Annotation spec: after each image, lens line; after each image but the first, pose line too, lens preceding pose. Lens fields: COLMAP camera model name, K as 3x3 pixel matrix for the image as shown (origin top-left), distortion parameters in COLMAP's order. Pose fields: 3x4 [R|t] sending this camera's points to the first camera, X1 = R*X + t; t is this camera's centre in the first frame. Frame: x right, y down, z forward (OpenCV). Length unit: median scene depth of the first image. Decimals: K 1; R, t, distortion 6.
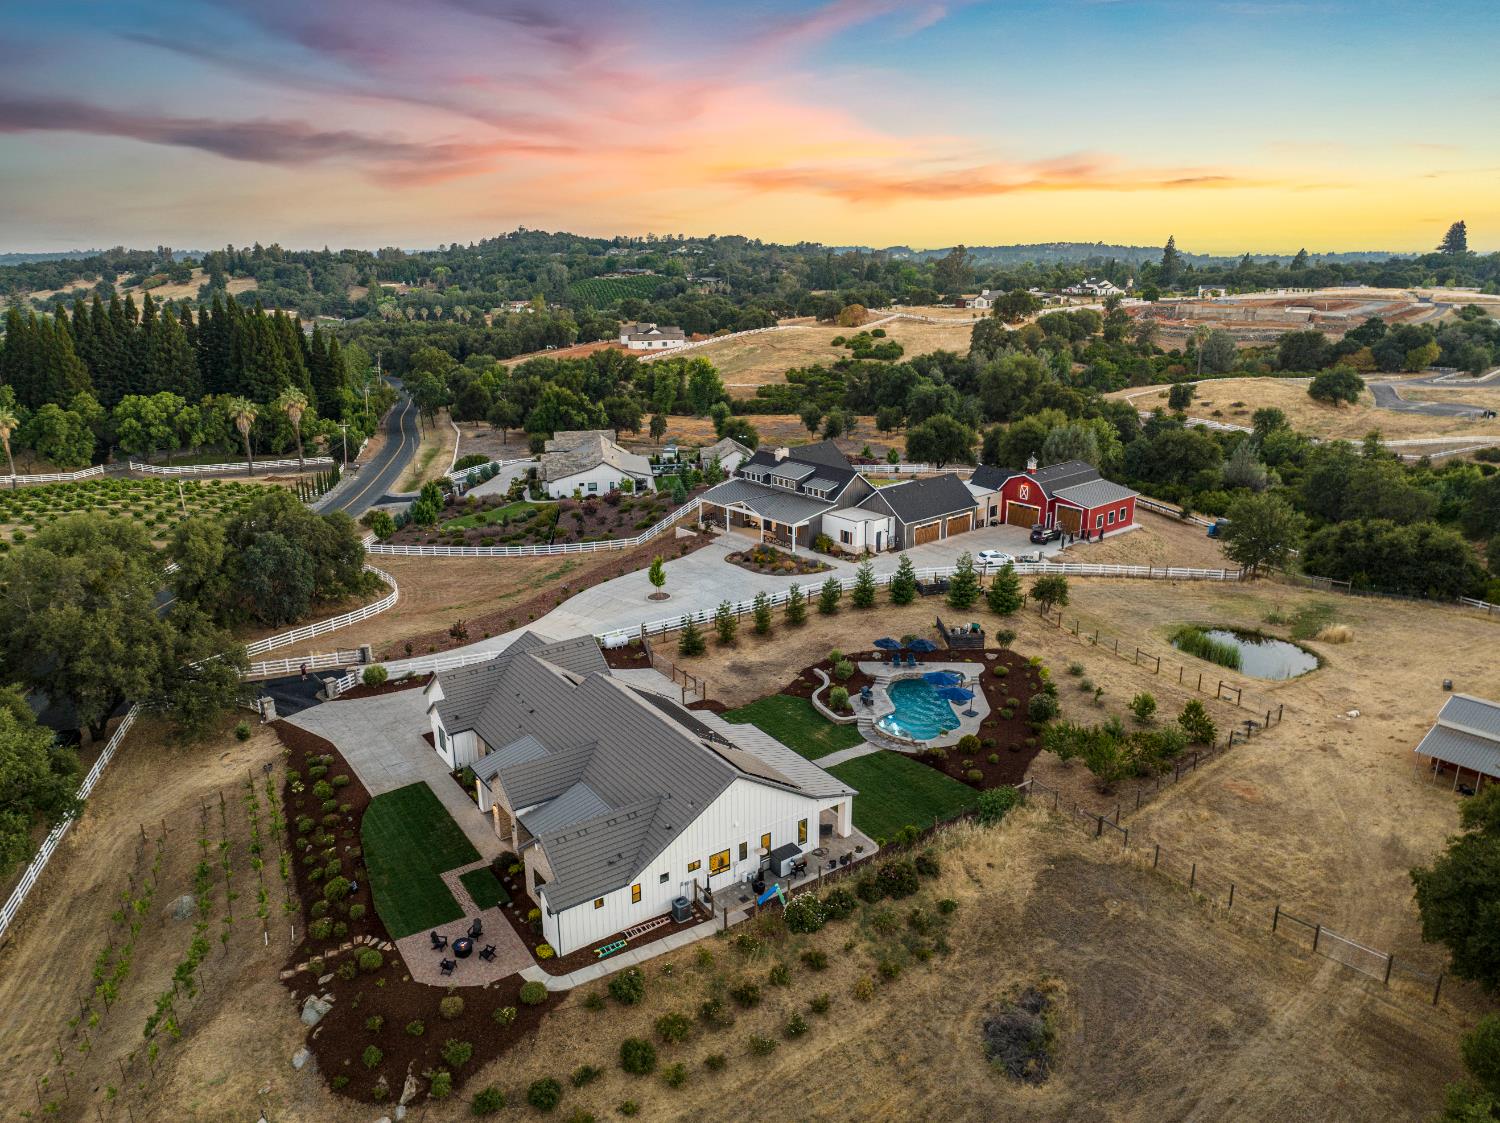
lens RADIAL K [[1053.6, 0, 746.0], [0, 1053.6, 558.3], [0, 0, 1]] dist [-0.026458, 0.006242]
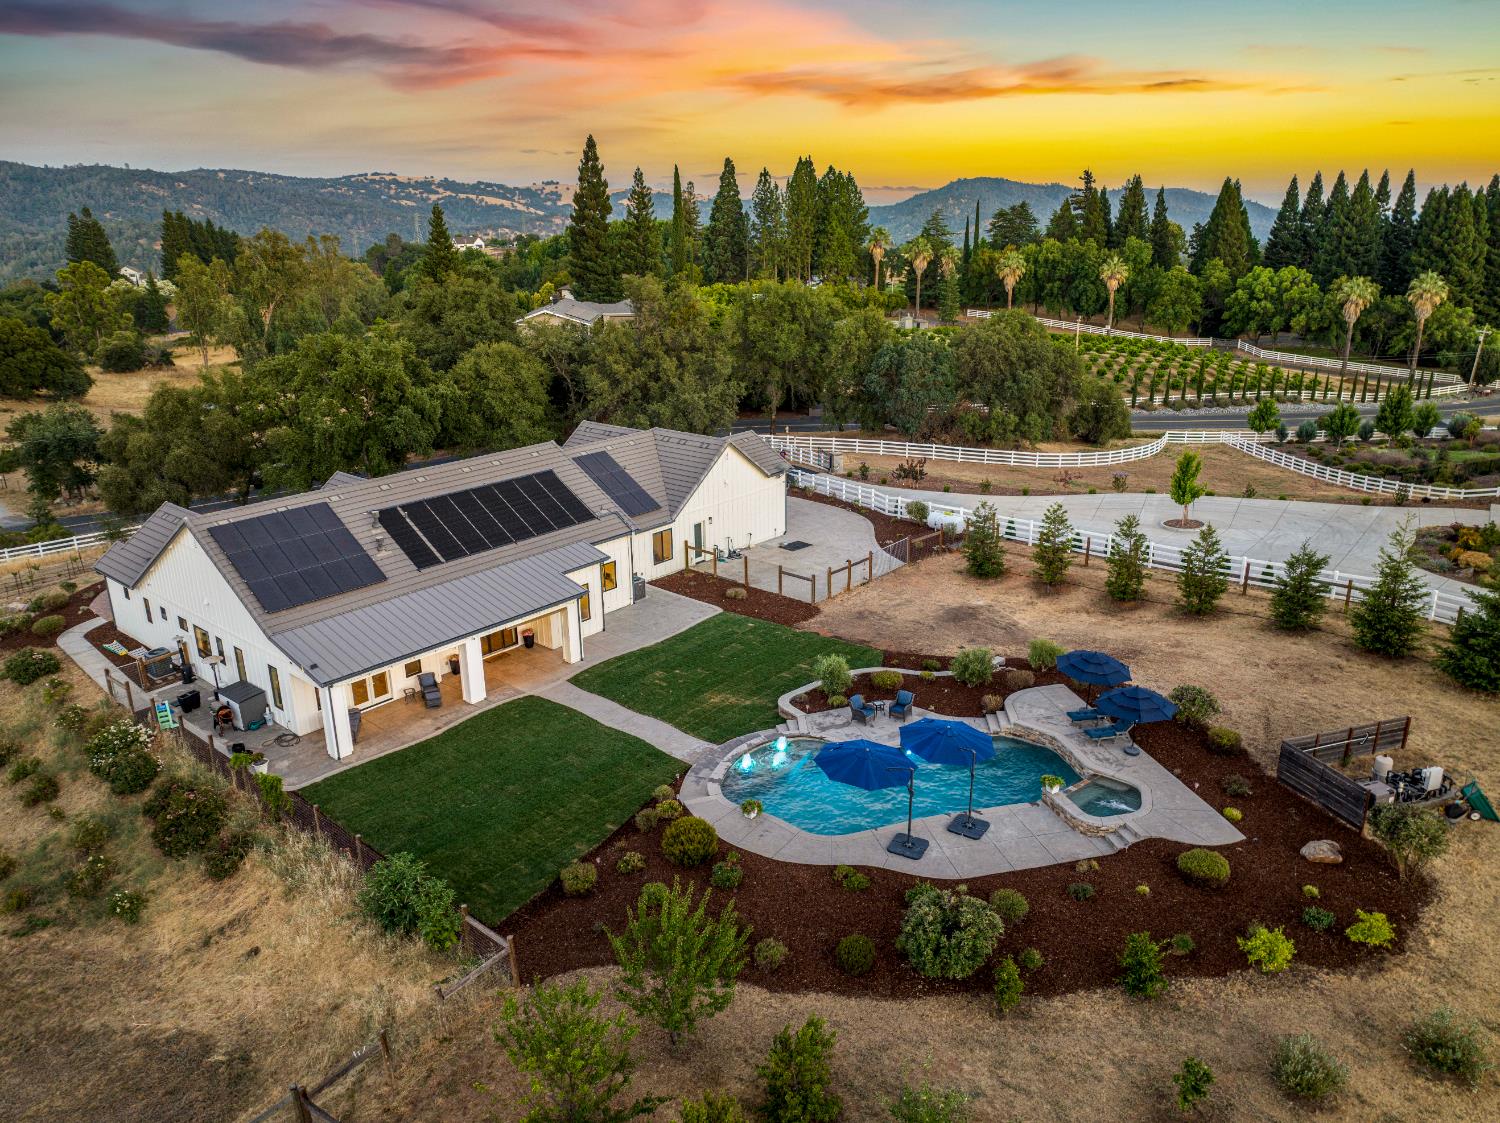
lens RADIAL K [[1053.6, 0, 746.0], [0, 1053.6, 558.3], [0, 0, 1]] dist [-0.026458, 0.006242]
pose [[0.255220, 0.301039, -0.918824, 0.460651], [-0.271820, 0.934309, 0.230610, -0.015187], [0.927888, 0.190898, 0.320283, 0.734377]]
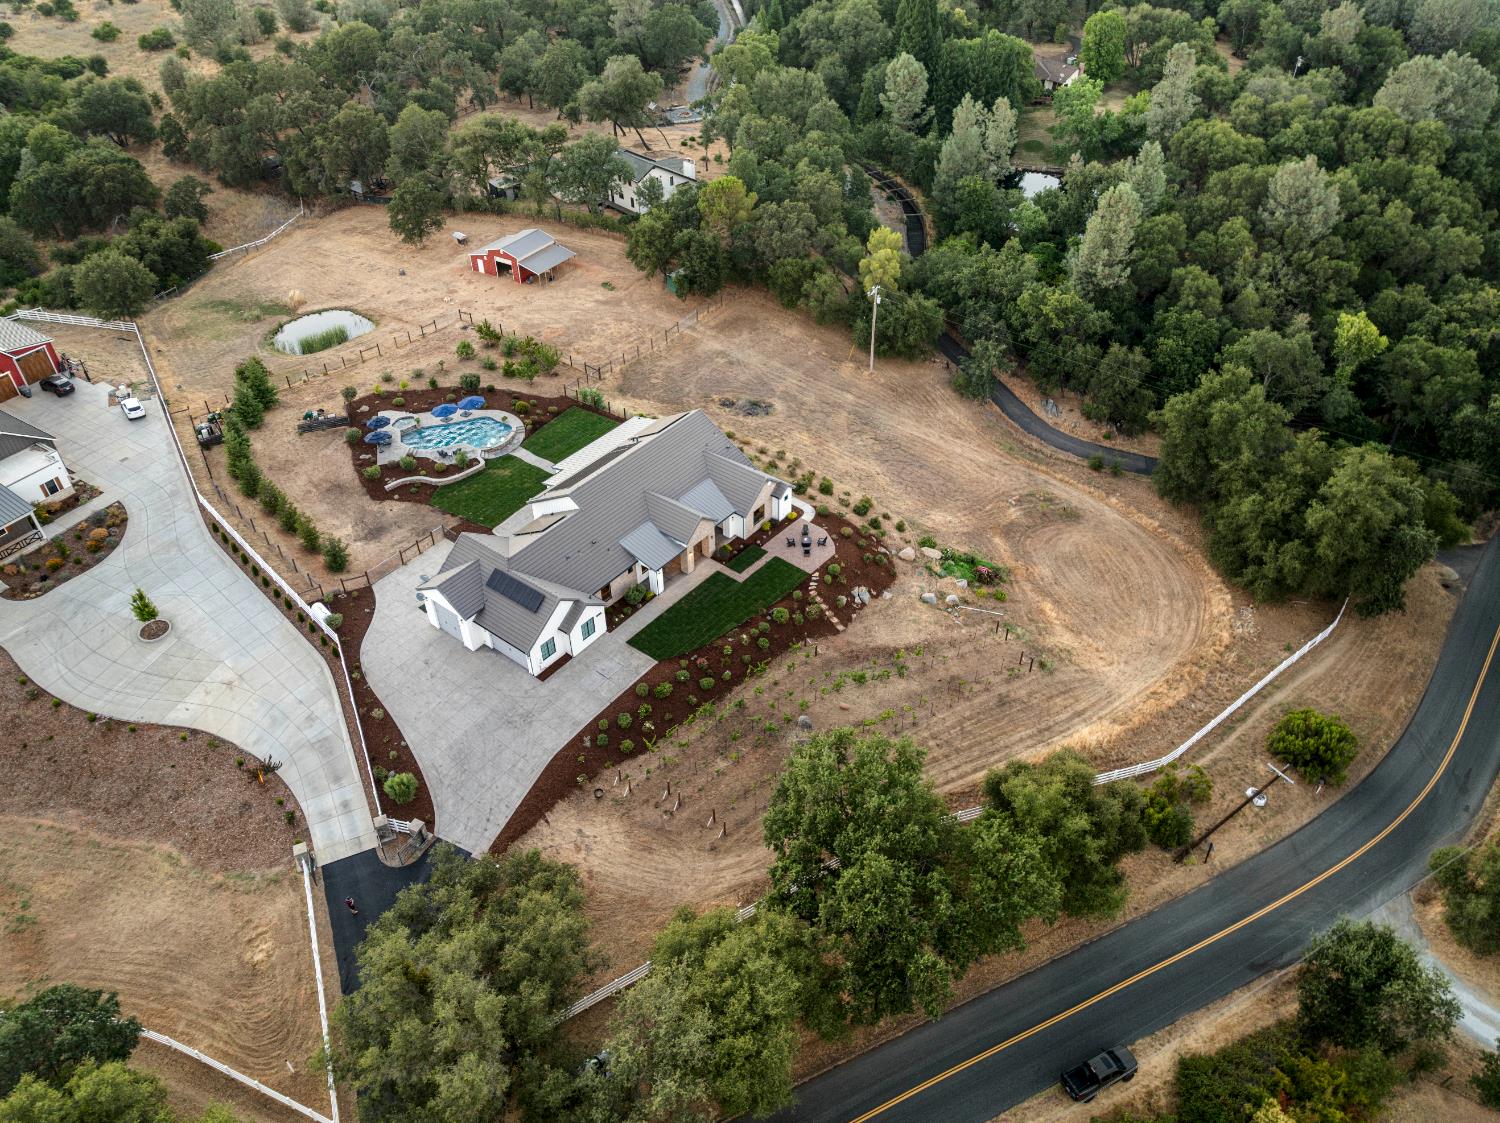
lens RADIAL K [[1053.6, 0, 746.0], [0, 1053.6, 558.3], [0, 0, 1]] dist [-0.026458, 0.006242]
pose [[-0.295030, -0.597408, 0.745695, -0.959058], [0.292635, 0.686435, 0.665712, -0.493941], [-0.909573, 0.414621, -0.027696, 0.706459]]
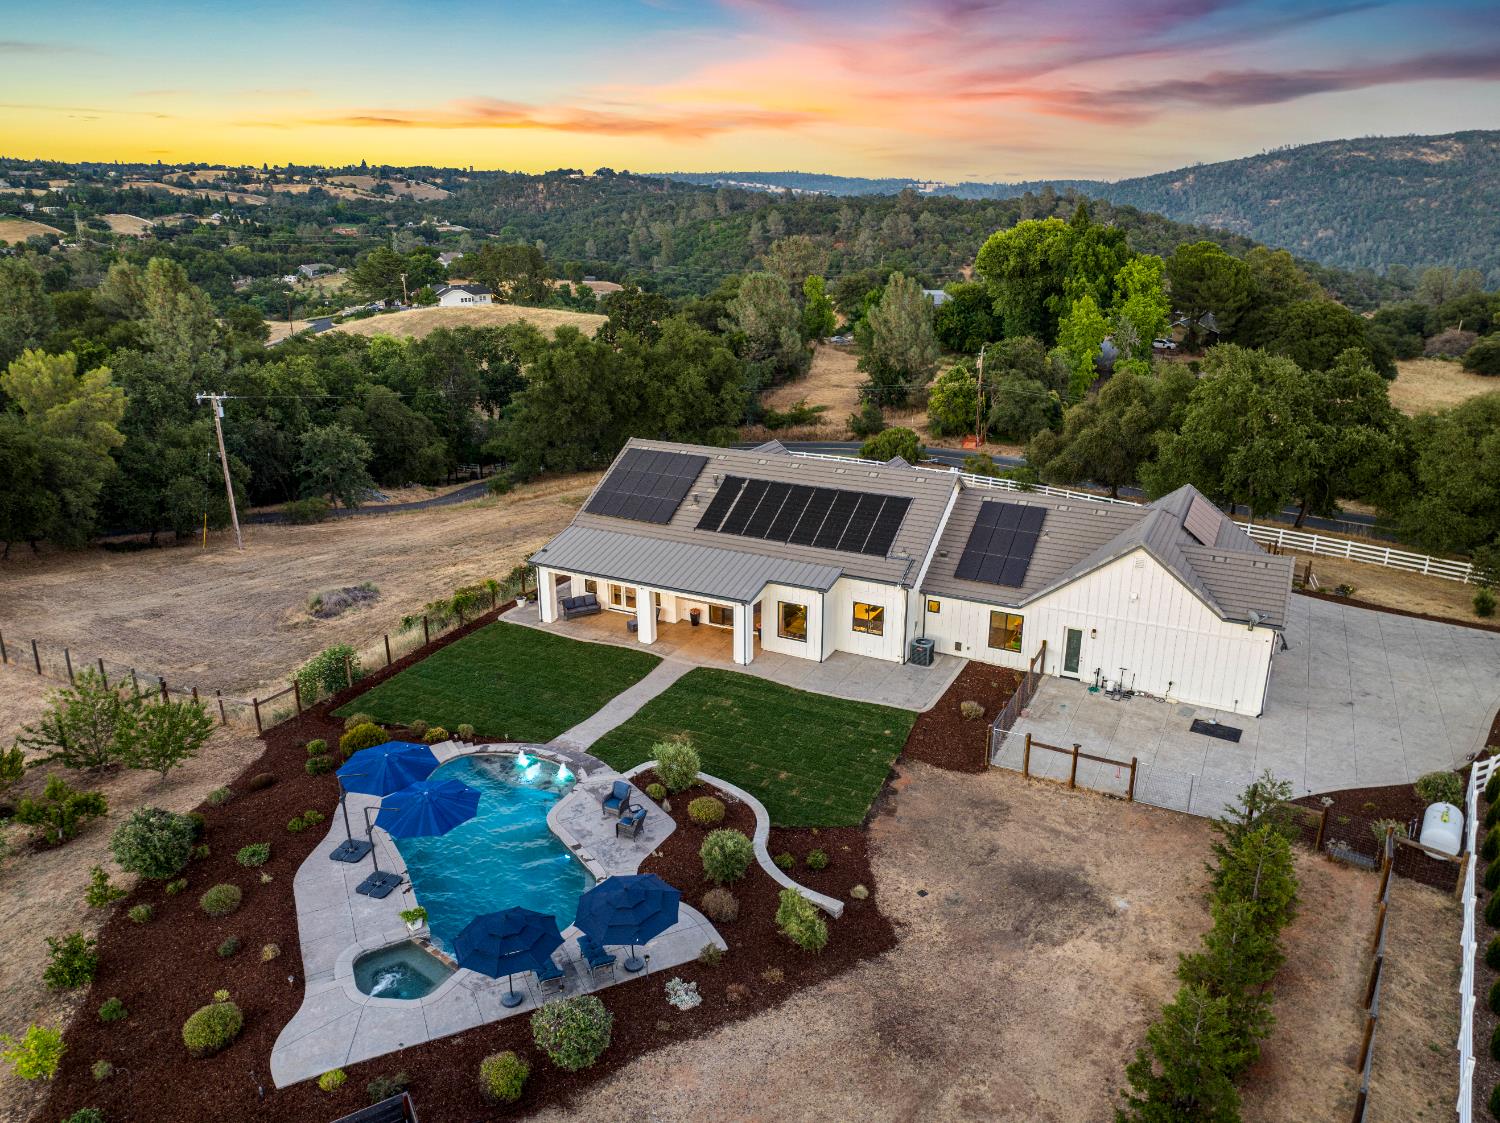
lens RADIAL K [[1053.6, 0, 746.0], [0, 1053.6, 558.3], [0, 0, 1]] dist [-0.026458, 0.006242]
pose [[-0.886278, 0.151049, -0.437830, 0.215248], [-0.129743, 0.826507, 0.547771, -0.153771], [0.444609, 0.542283, -0.712918, 1.160454]]
